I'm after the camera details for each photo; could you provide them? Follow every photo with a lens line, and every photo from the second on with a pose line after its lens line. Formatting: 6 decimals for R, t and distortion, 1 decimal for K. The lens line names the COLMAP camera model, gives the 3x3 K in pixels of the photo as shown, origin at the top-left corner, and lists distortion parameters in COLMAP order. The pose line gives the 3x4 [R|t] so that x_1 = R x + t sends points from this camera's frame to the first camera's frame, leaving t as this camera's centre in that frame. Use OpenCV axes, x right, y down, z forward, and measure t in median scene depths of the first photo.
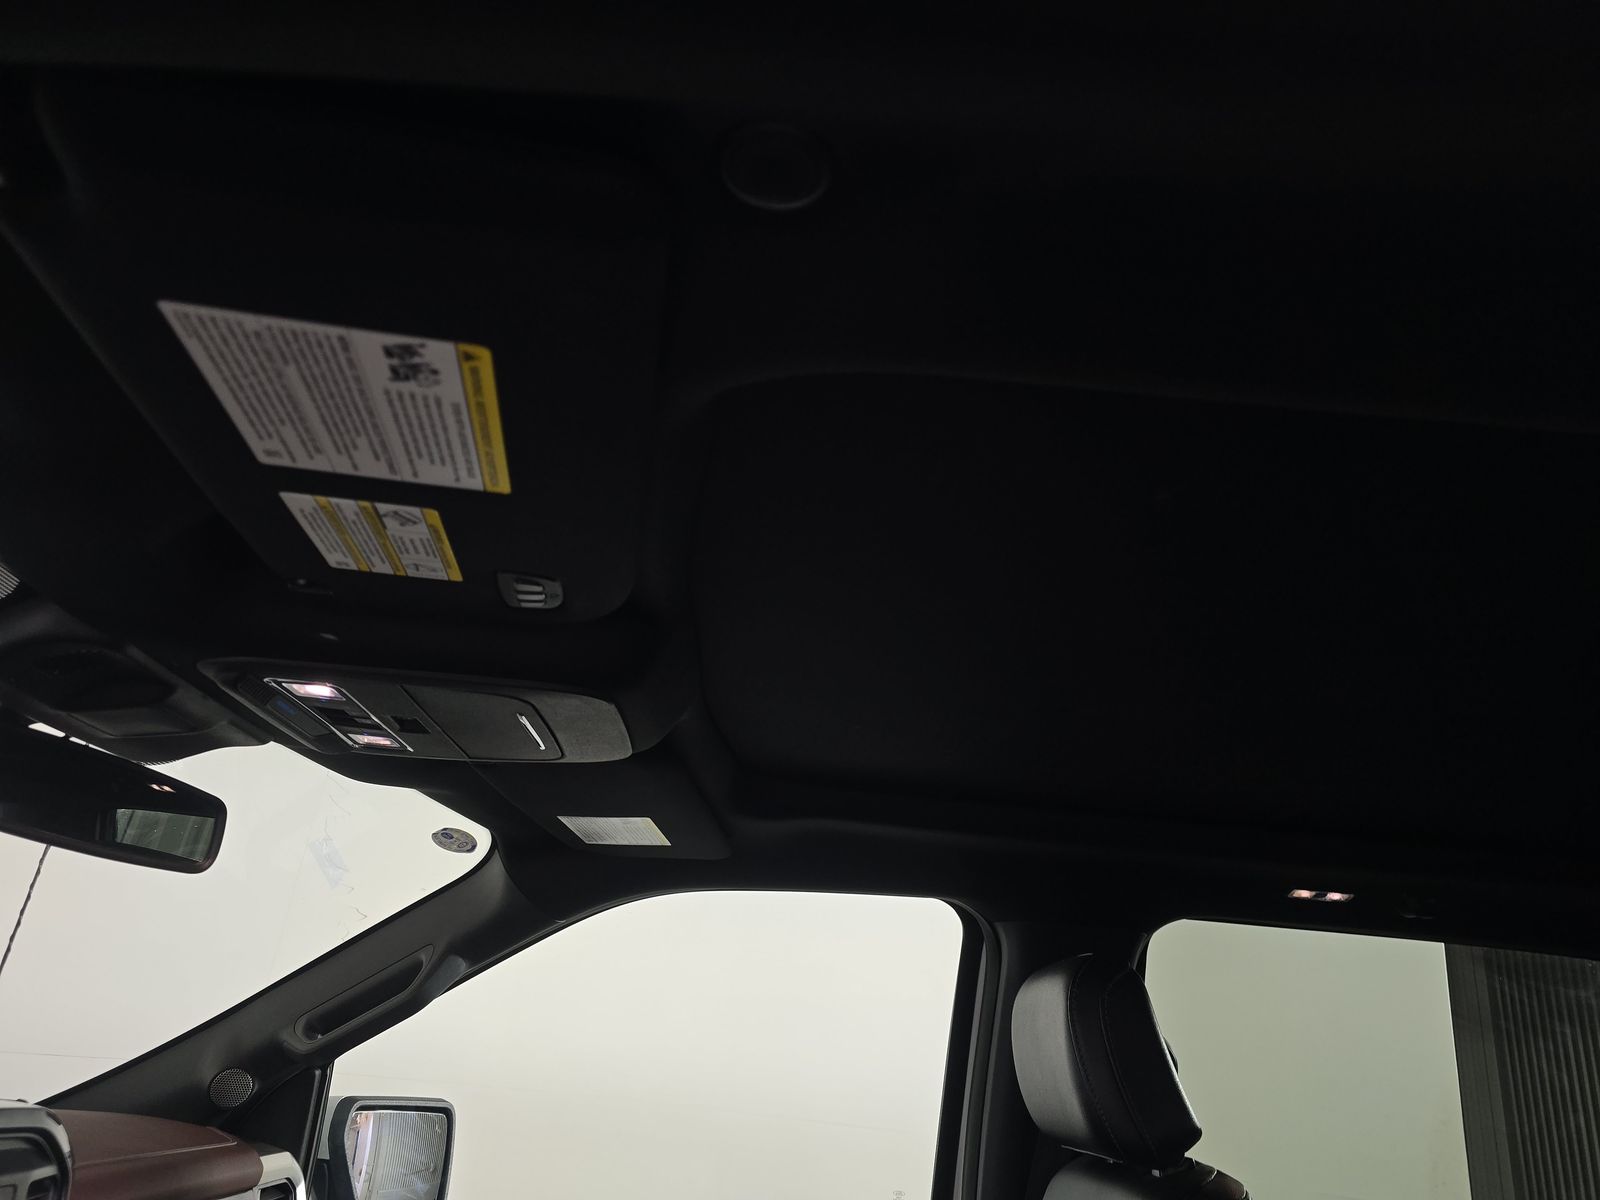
lens RADIAL K [[1087.9, 0, 804.1], [0, 1087.9, 601.5], [0, 0, 1]] dist [0.048253, -0.047049]
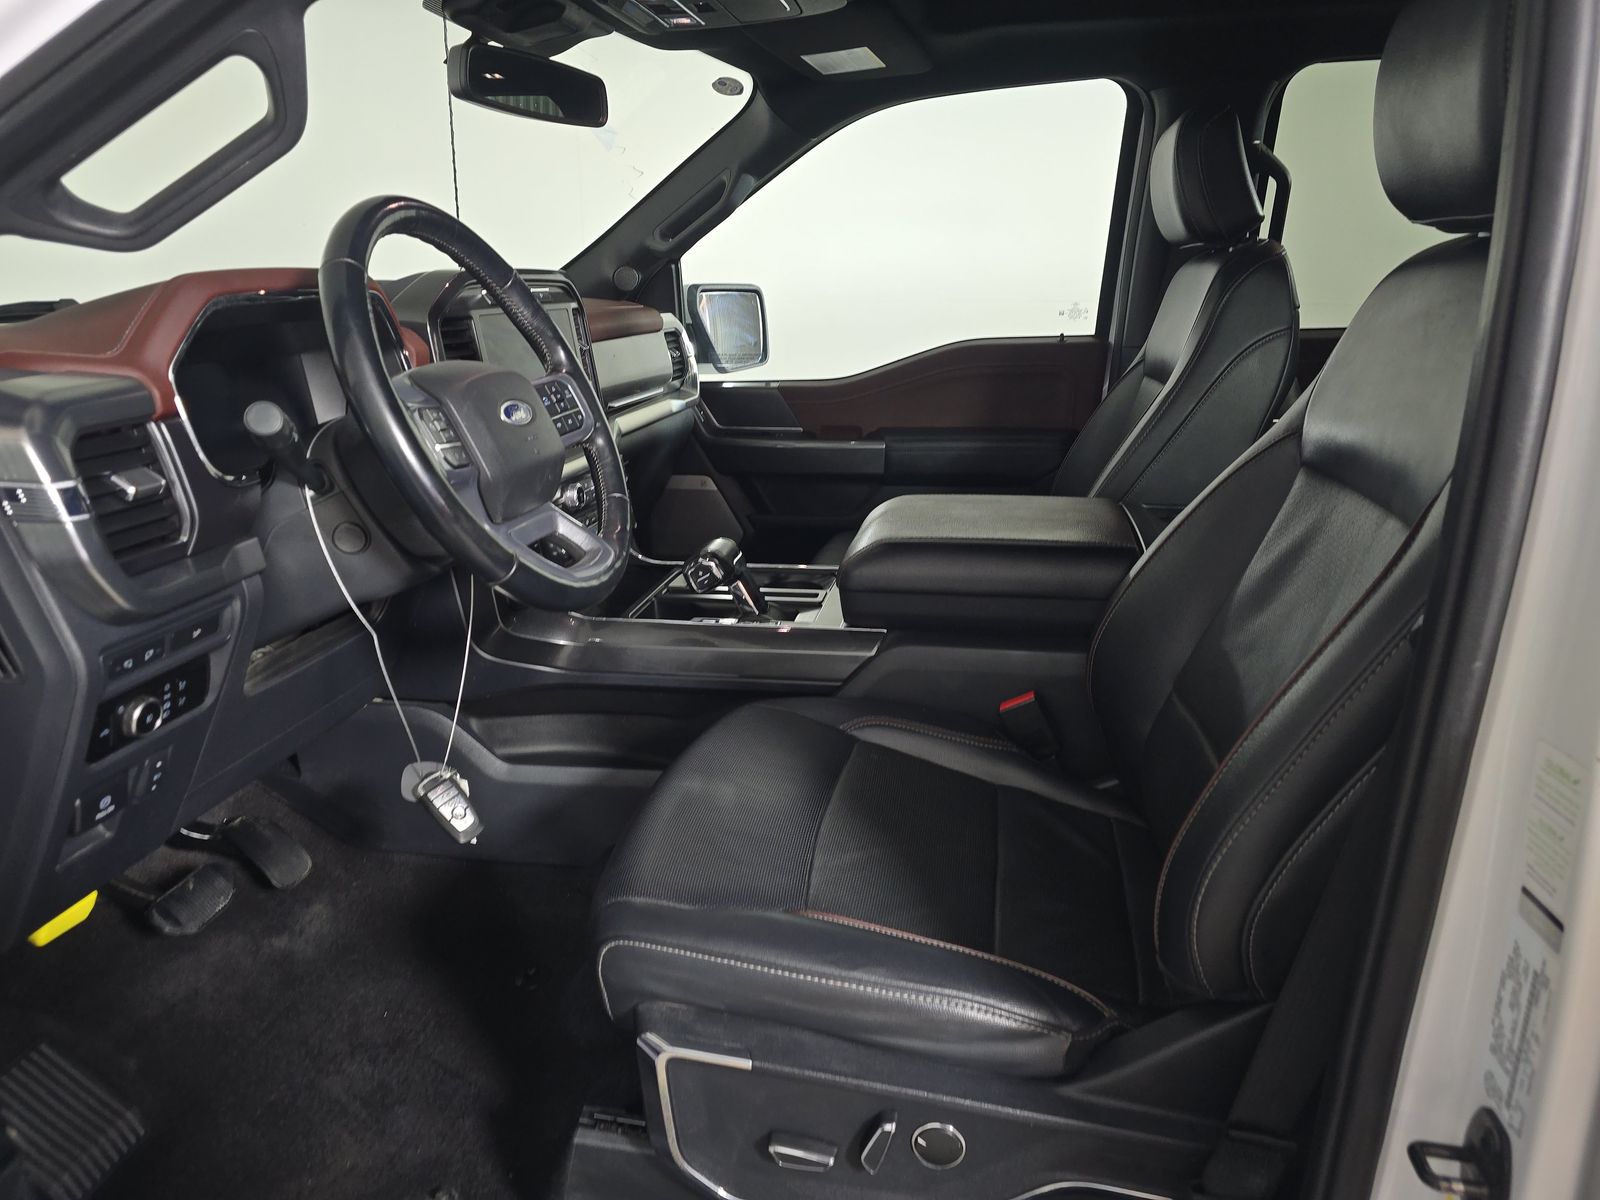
lens RADIAL K [[1087.9, 0, 804.1], [0, 1087.9, 601.5], [0, 0, 1]] dist [0.048253, -0.047049]
pose [[0.971149, -0.036599, -0.235649, 0.067770], [0.176031, 0.776654, 0.604832, -0.090227], [0.160881, -0.628863, 0.760689, -0.413147]]
